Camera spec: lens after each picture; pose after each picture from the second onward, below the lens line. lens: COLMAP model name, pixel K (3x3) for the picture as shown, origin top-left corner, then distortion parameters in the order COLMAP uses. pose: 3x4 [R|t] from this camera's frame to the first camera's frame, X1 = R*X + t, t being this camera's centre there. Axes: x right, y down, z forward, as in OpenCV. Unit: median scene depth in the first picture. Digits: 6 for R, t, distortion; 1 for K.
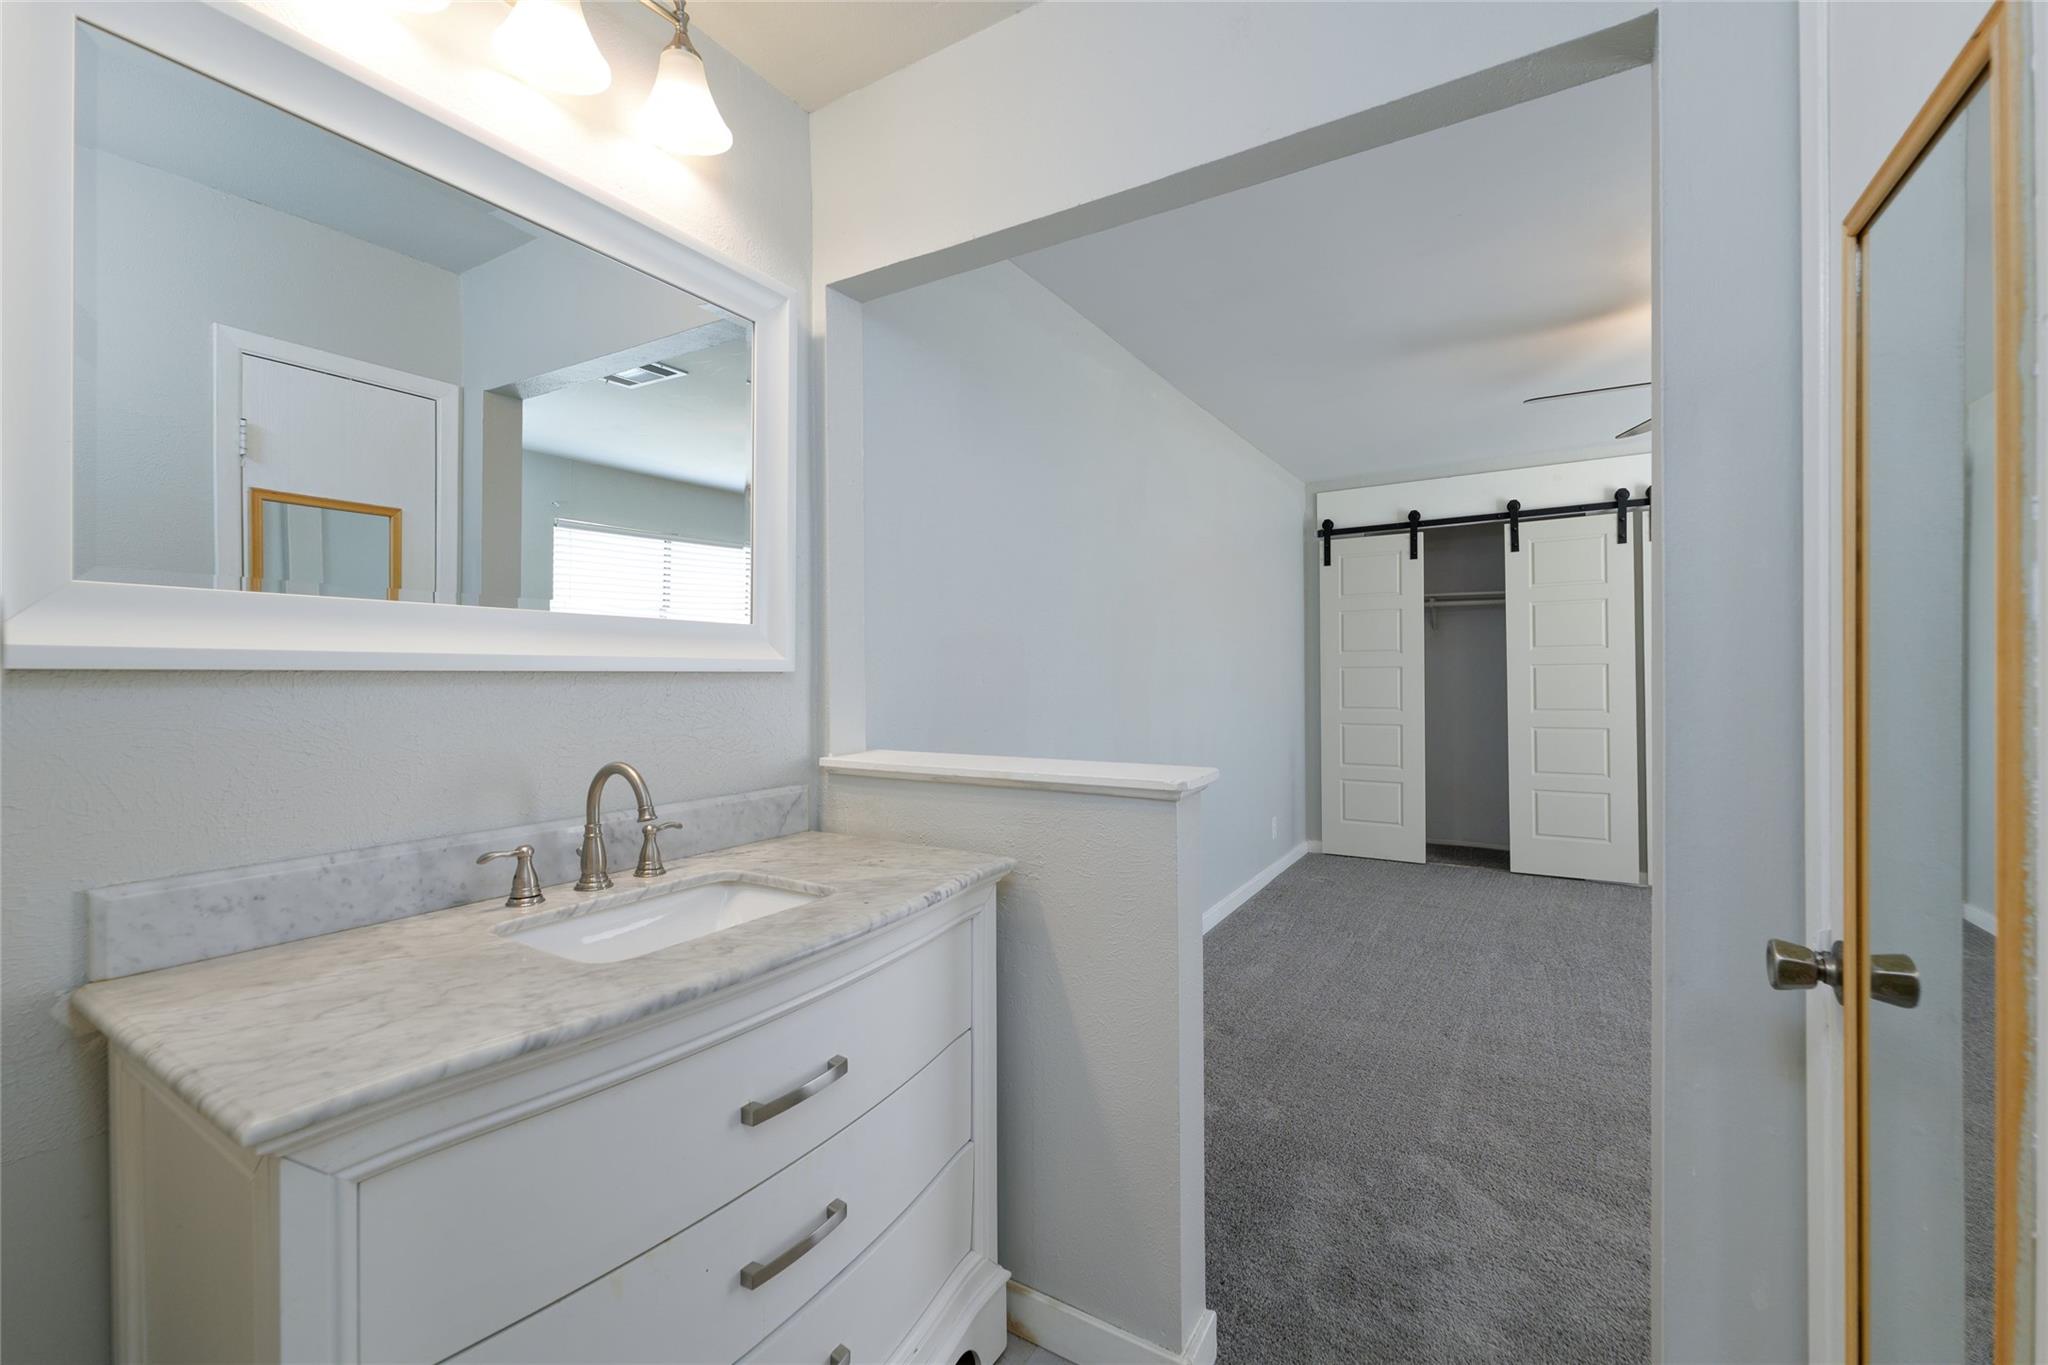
lens RADIAL K [[835.8, 0, 1024.9], [0, 835.8, 675.6], [0, 0, 1]] dist [0.003442, 0.000133]
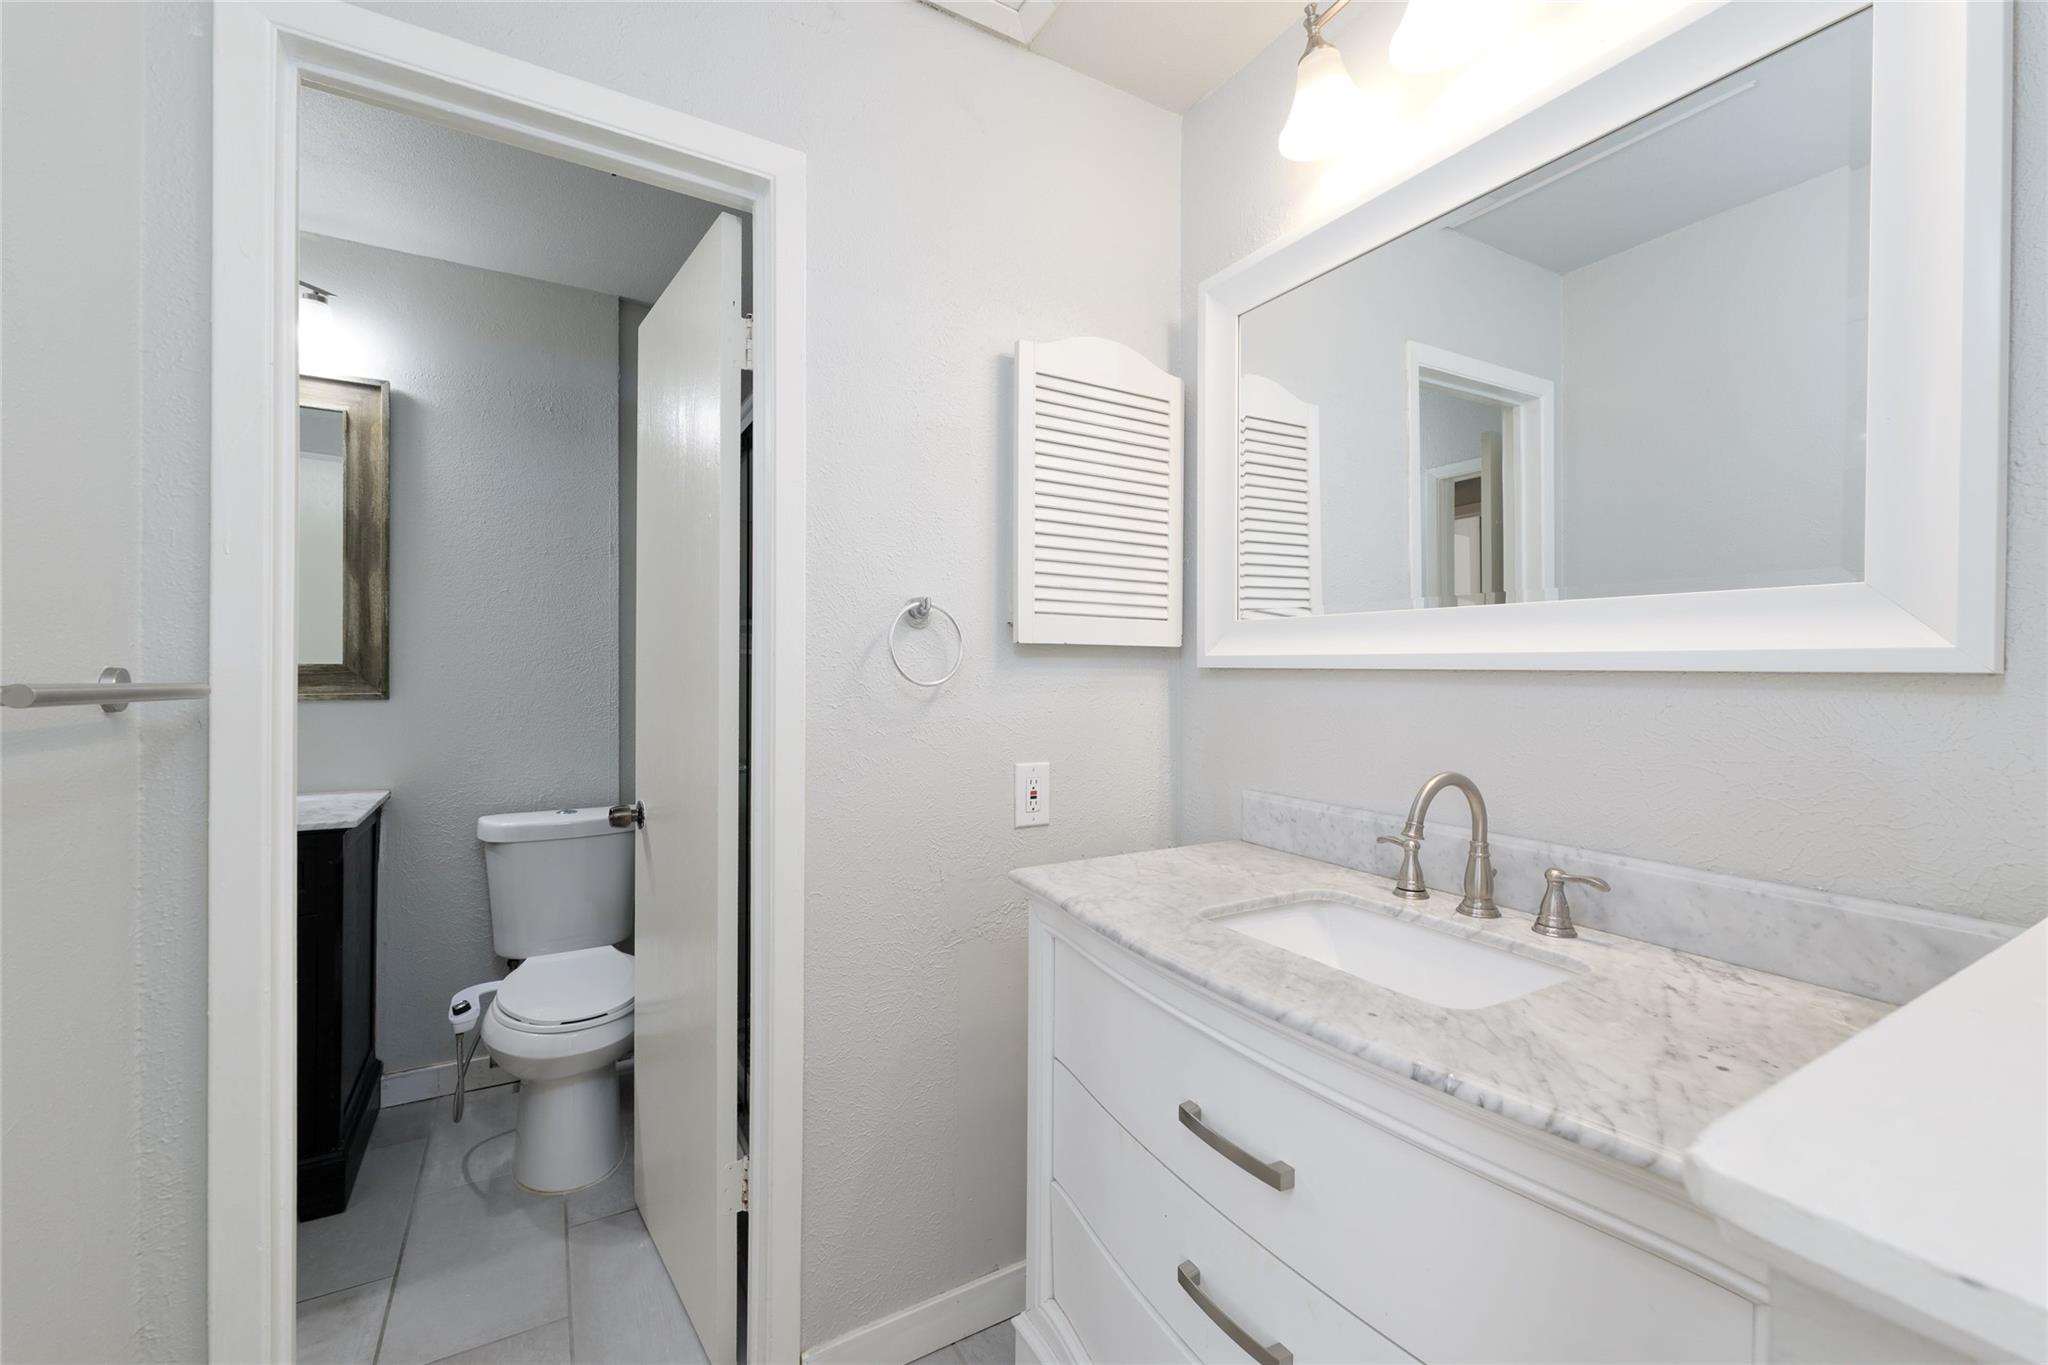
lens RADIAL K [[835.8, 0, 1024.9], [0, 835.8, 675.6], [0, 0, 1]] dist [0.003442, 0.000133]
pose [[-0.465090, 0.006421, -0.885240, 0.593377], [-0.007283, 0.999912, 0.011079, -0.007167], [0.885234, 0.011600, -0.465002, 1.176879]]
